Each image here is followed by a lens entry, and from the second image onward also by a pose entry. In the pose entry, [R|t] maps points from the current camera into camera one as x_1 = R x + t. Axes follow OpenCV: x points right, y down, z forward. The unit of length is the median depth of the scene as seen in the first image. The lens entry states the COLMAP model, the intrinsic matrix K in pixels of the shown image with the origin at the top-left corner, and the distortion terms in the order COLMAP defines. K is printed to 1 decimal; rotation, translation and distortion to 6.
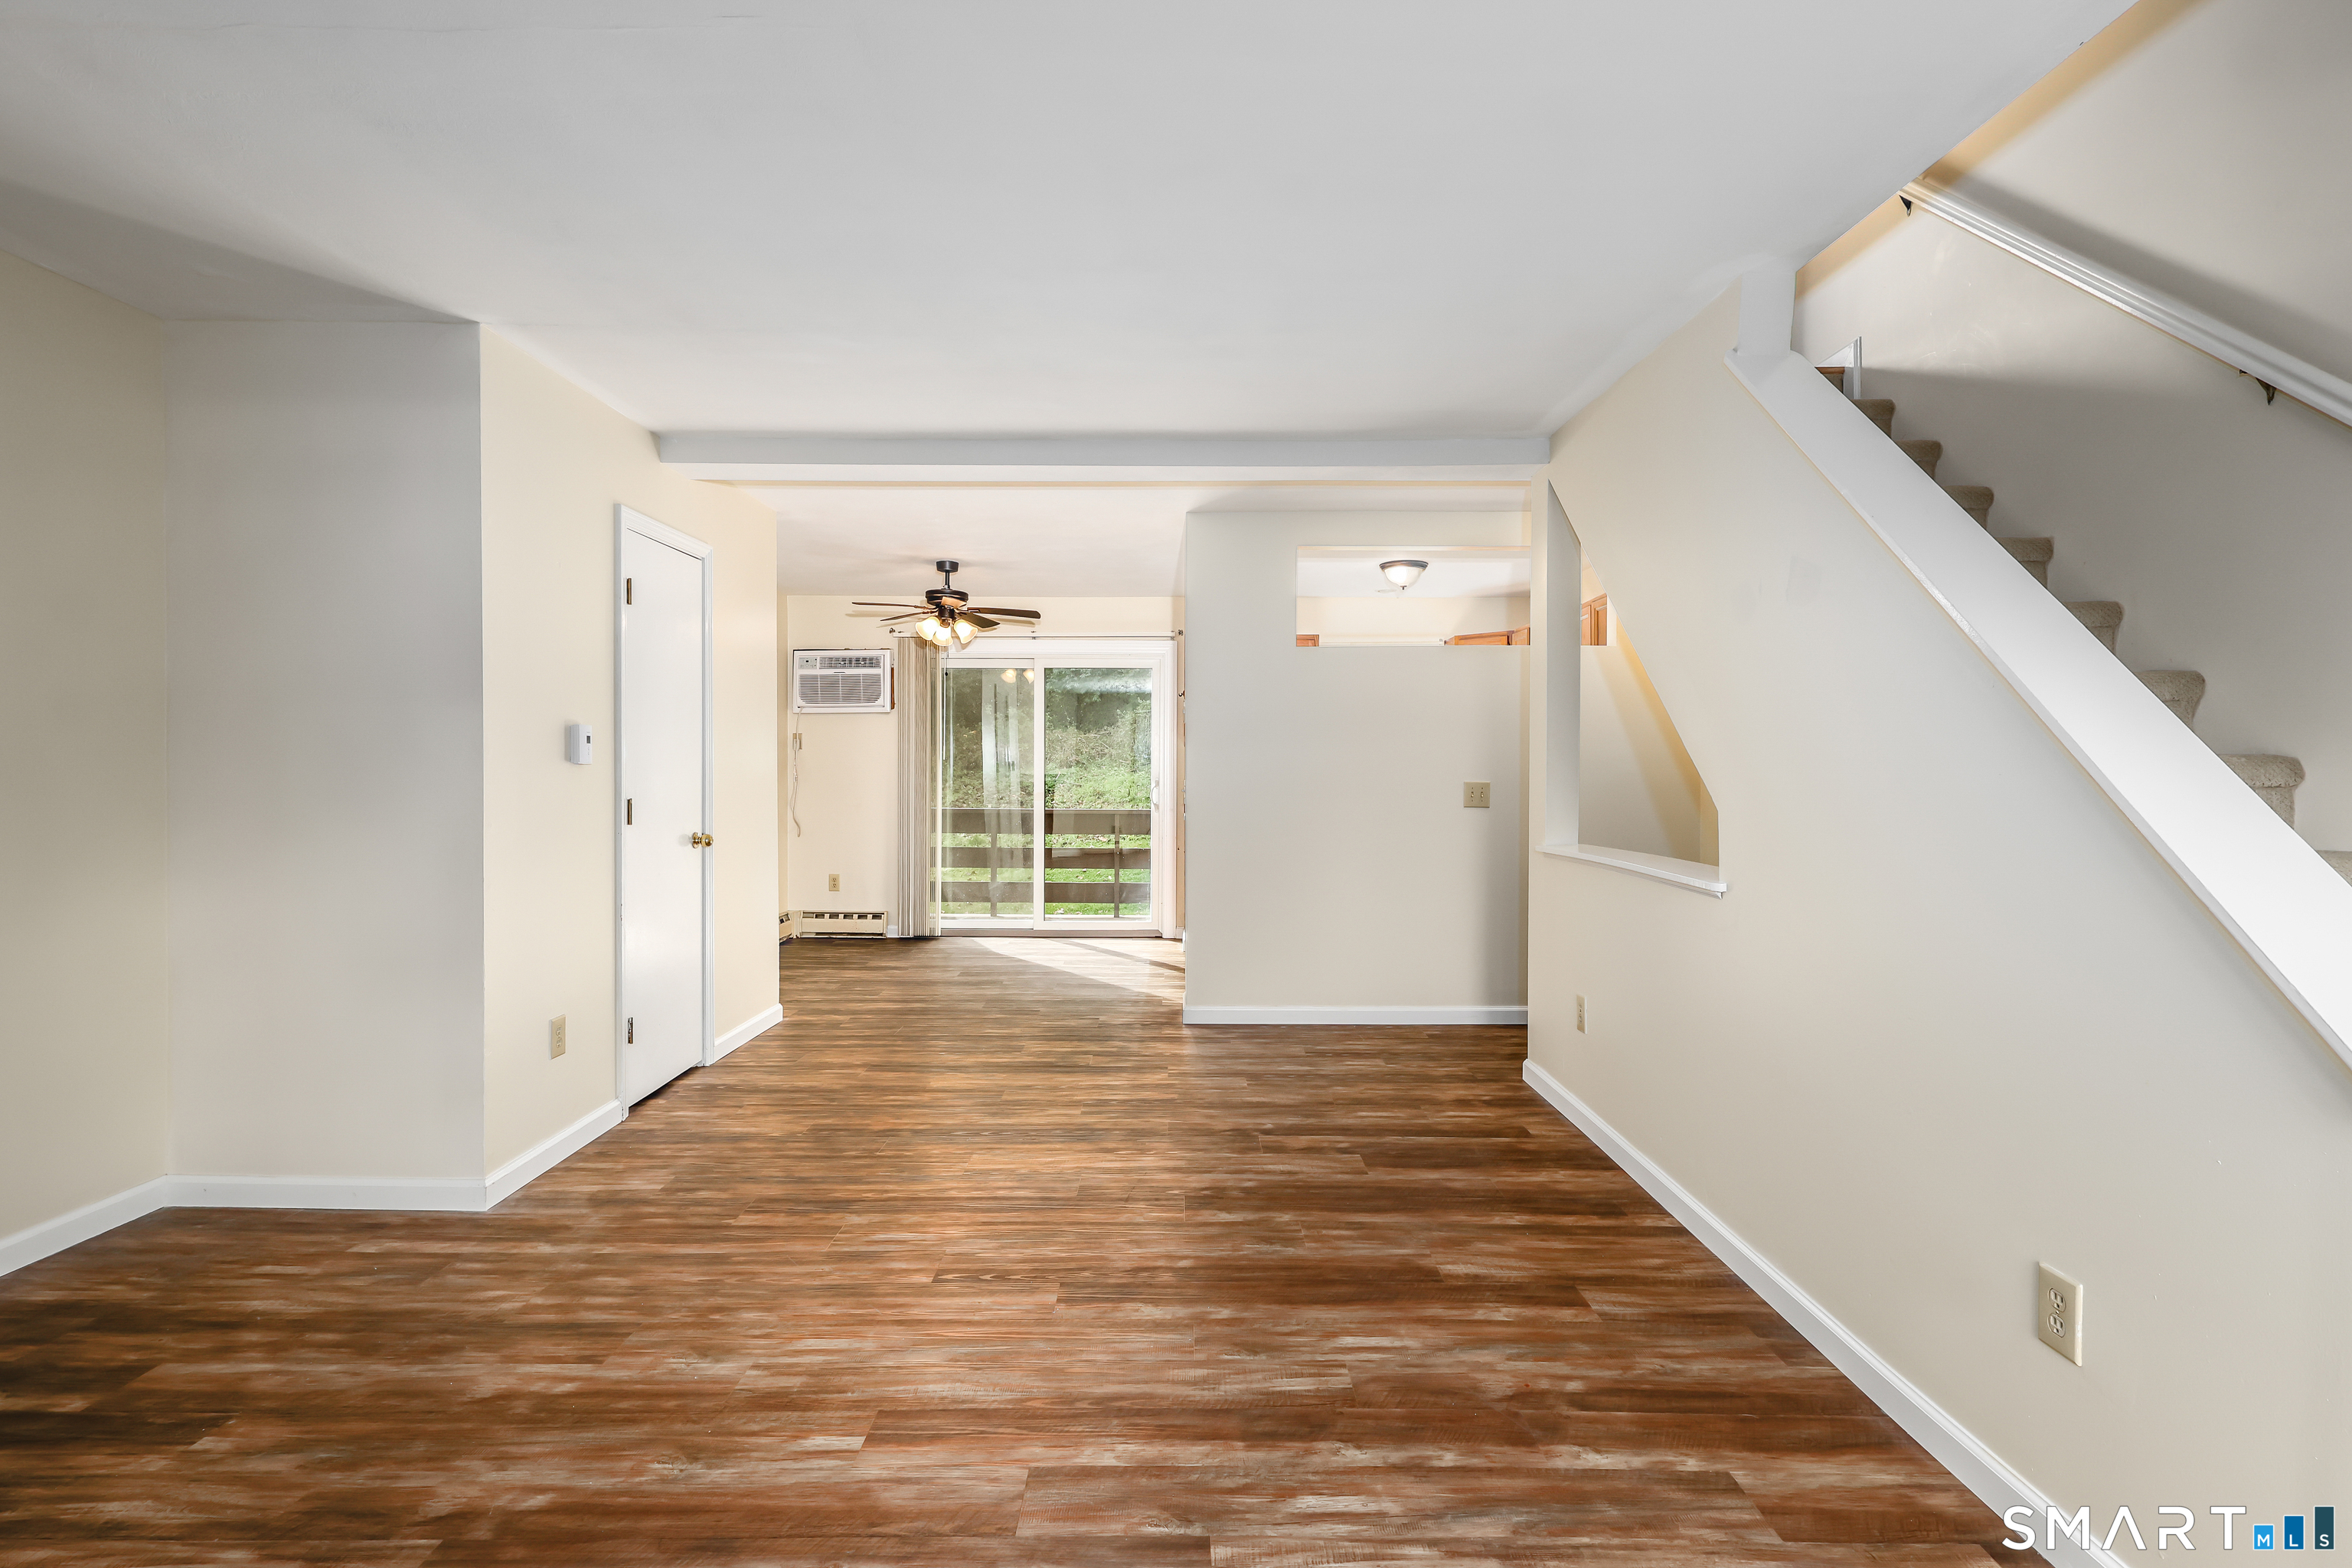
lens RADIAL K [[1091.3, 0, 1179.3], [0, 1091.3, 781.4], [0, 0, 1]] dist [-0.004388, 0.001584]
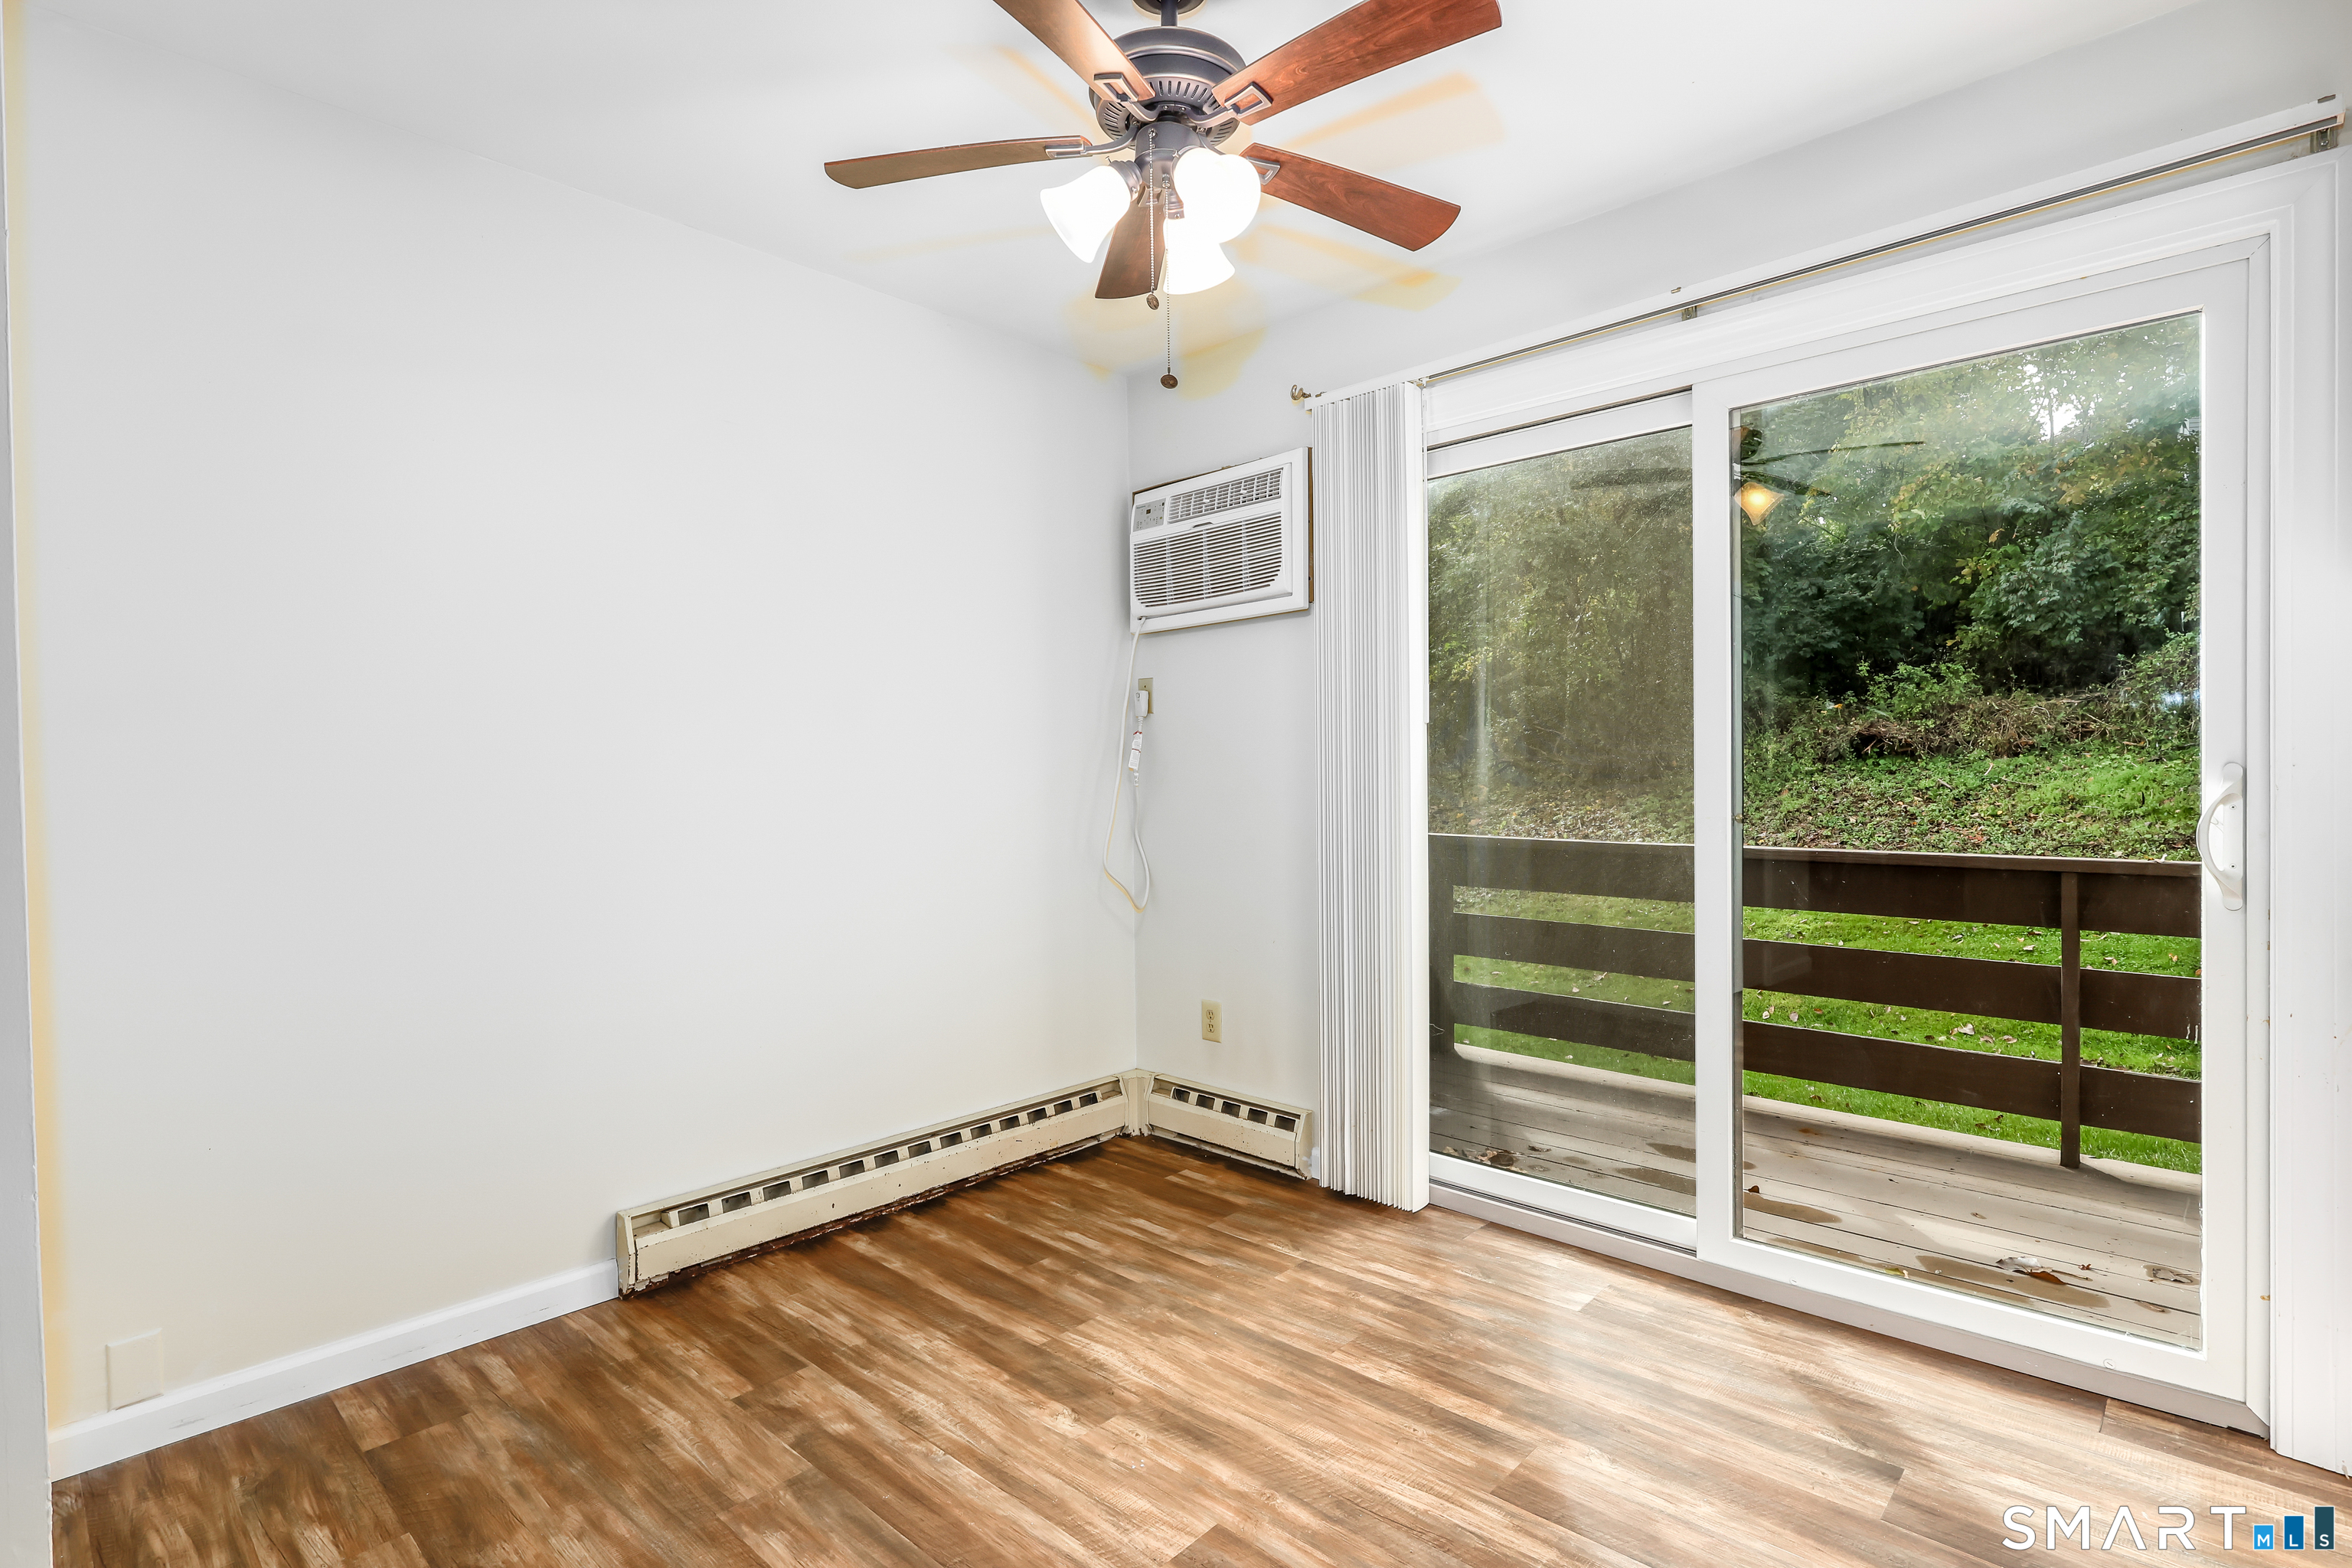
lens RADIAL K [[1133.6, 0, 1176.3], [0, 1133.6, 793.5], [0, 0, 1]] dist [-0.005368, 0.000032]
pose [[0.724698, -0.000546, -0.689066, -0.043312], [0.007140, 0.999952, 0.006717, 0.000343], [0.689029, -0.009788, 0.724667, 1.477841]]
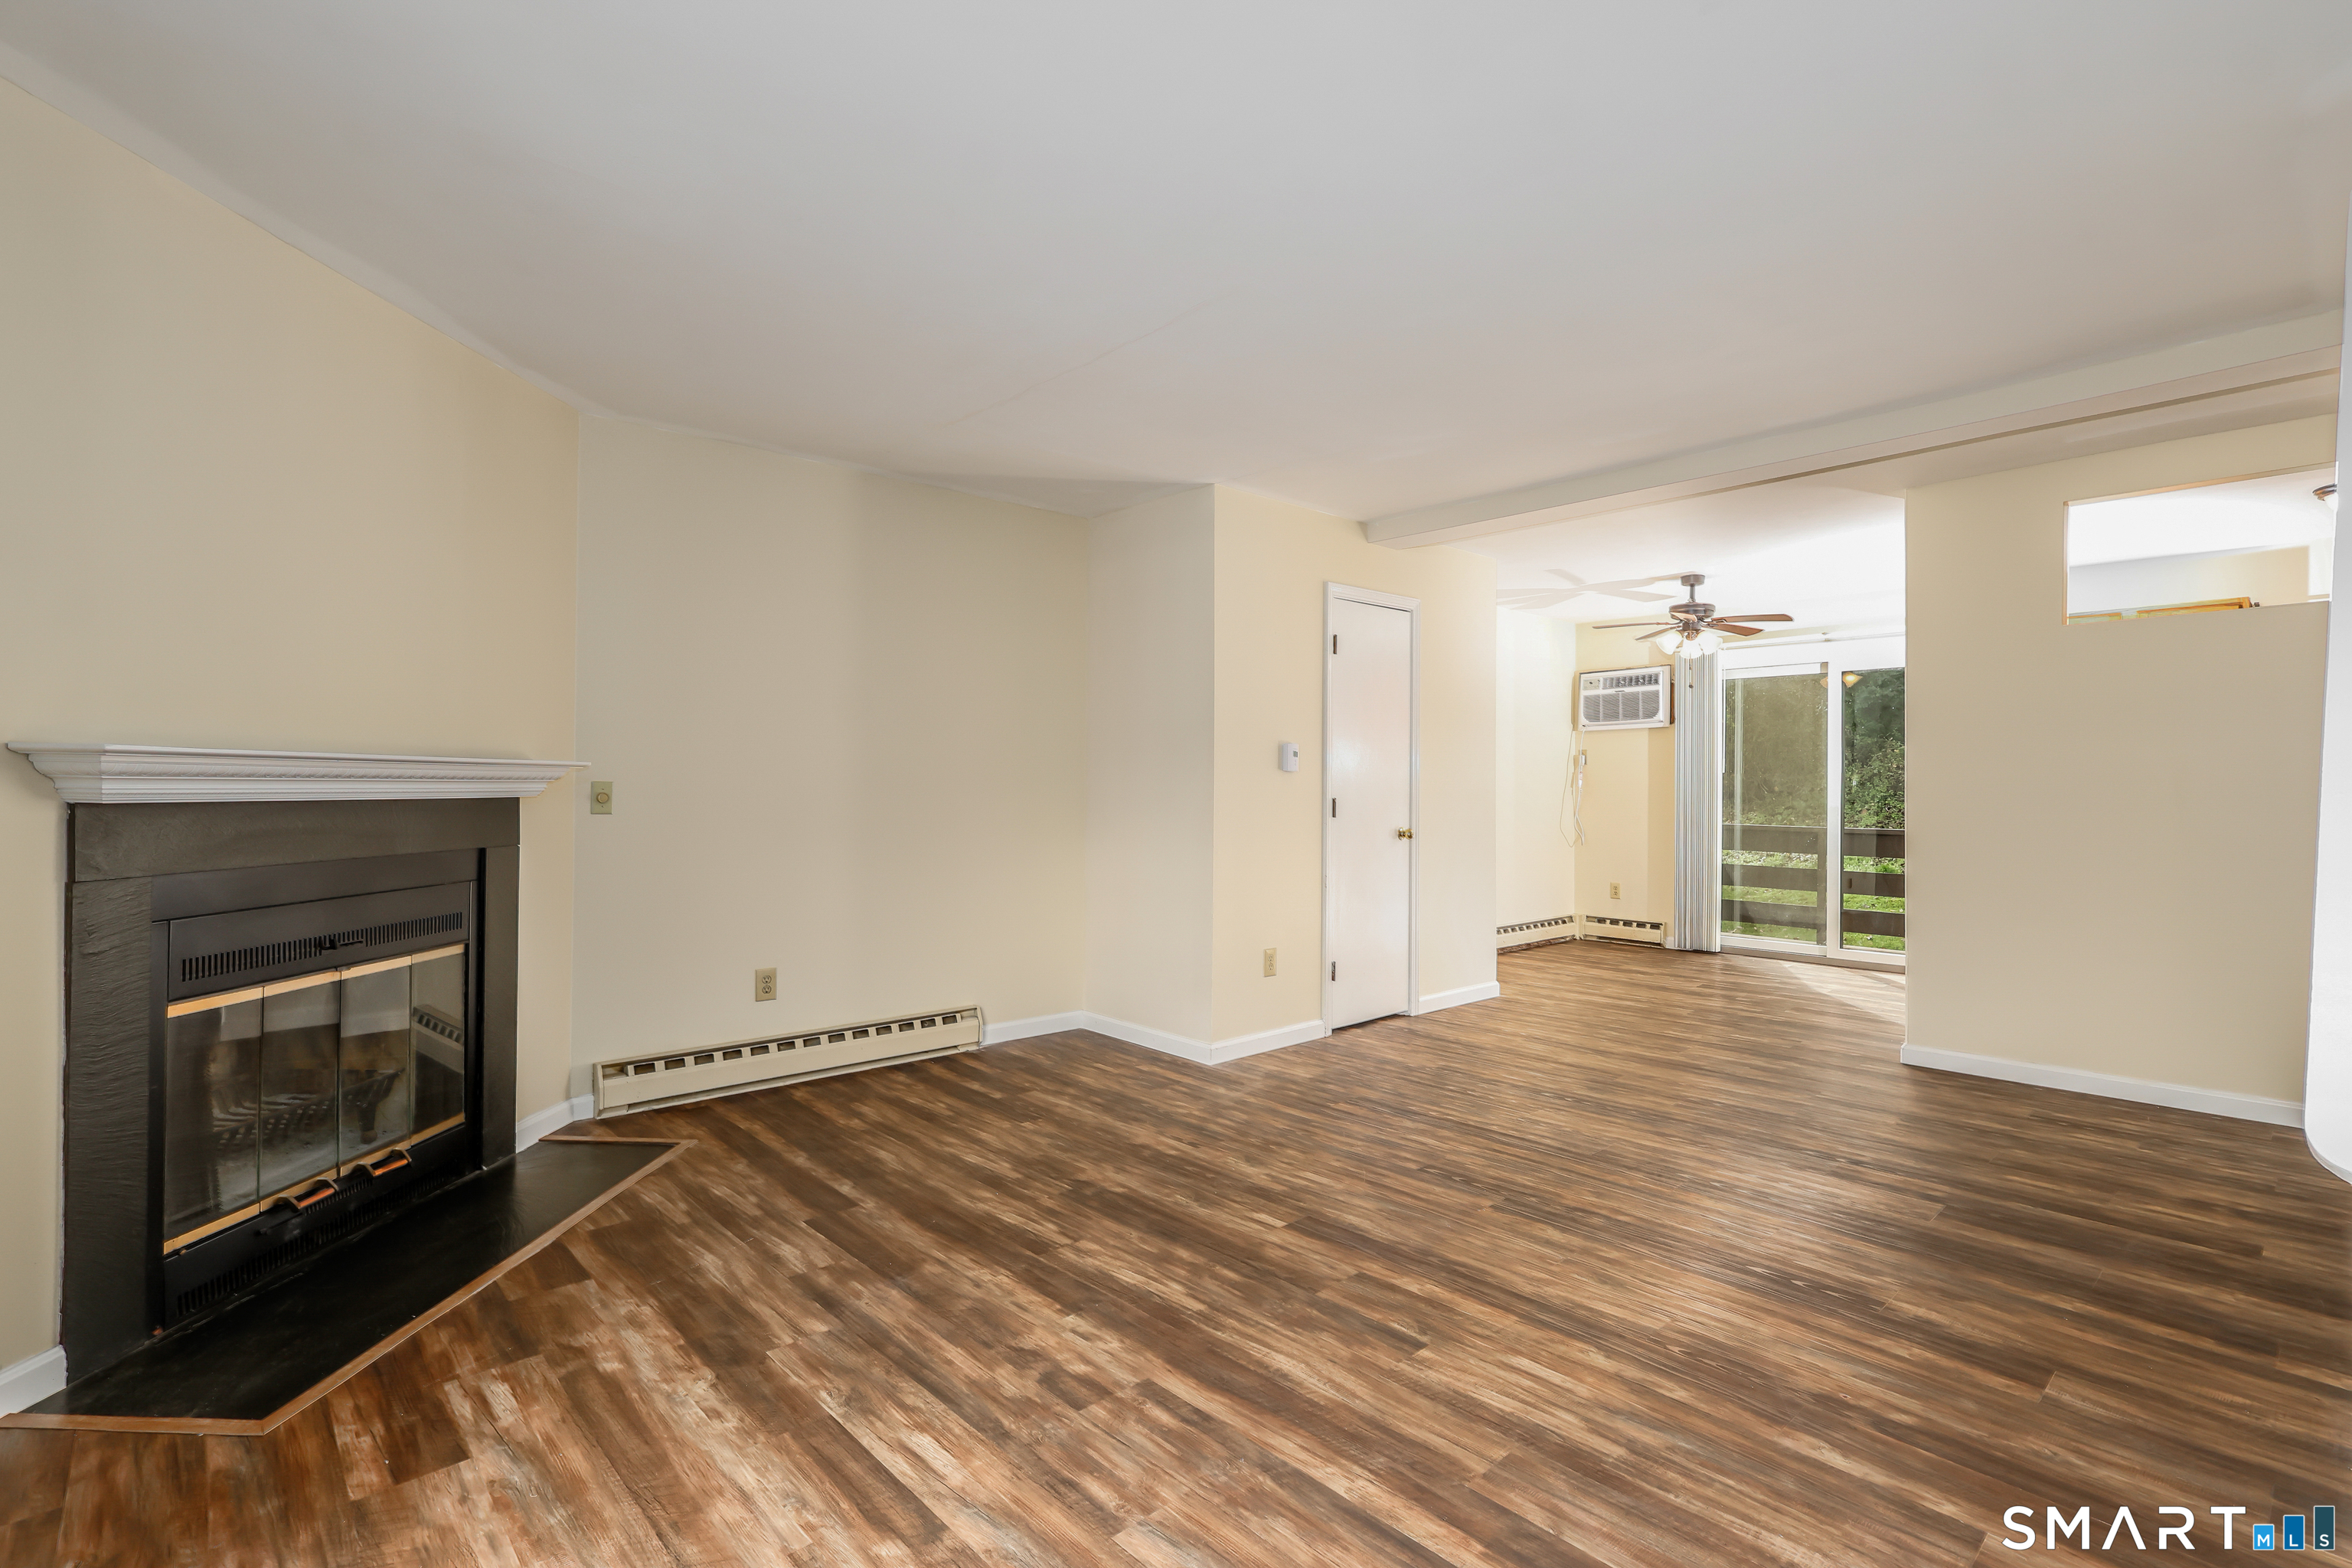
lens RADIAL K [[1091.3, 0, 1171.9], [0, 1091.3, 788.7], [0, 0, 1]] dist [-0.004388, 0.001584]
pose [[0.671287, -0.000119, -0.741198, 0.389250], [-0.011296, 0.999882, -0.010391, 0.021999], [0.741112, 0.015348, 0.671206, -0.056289]]
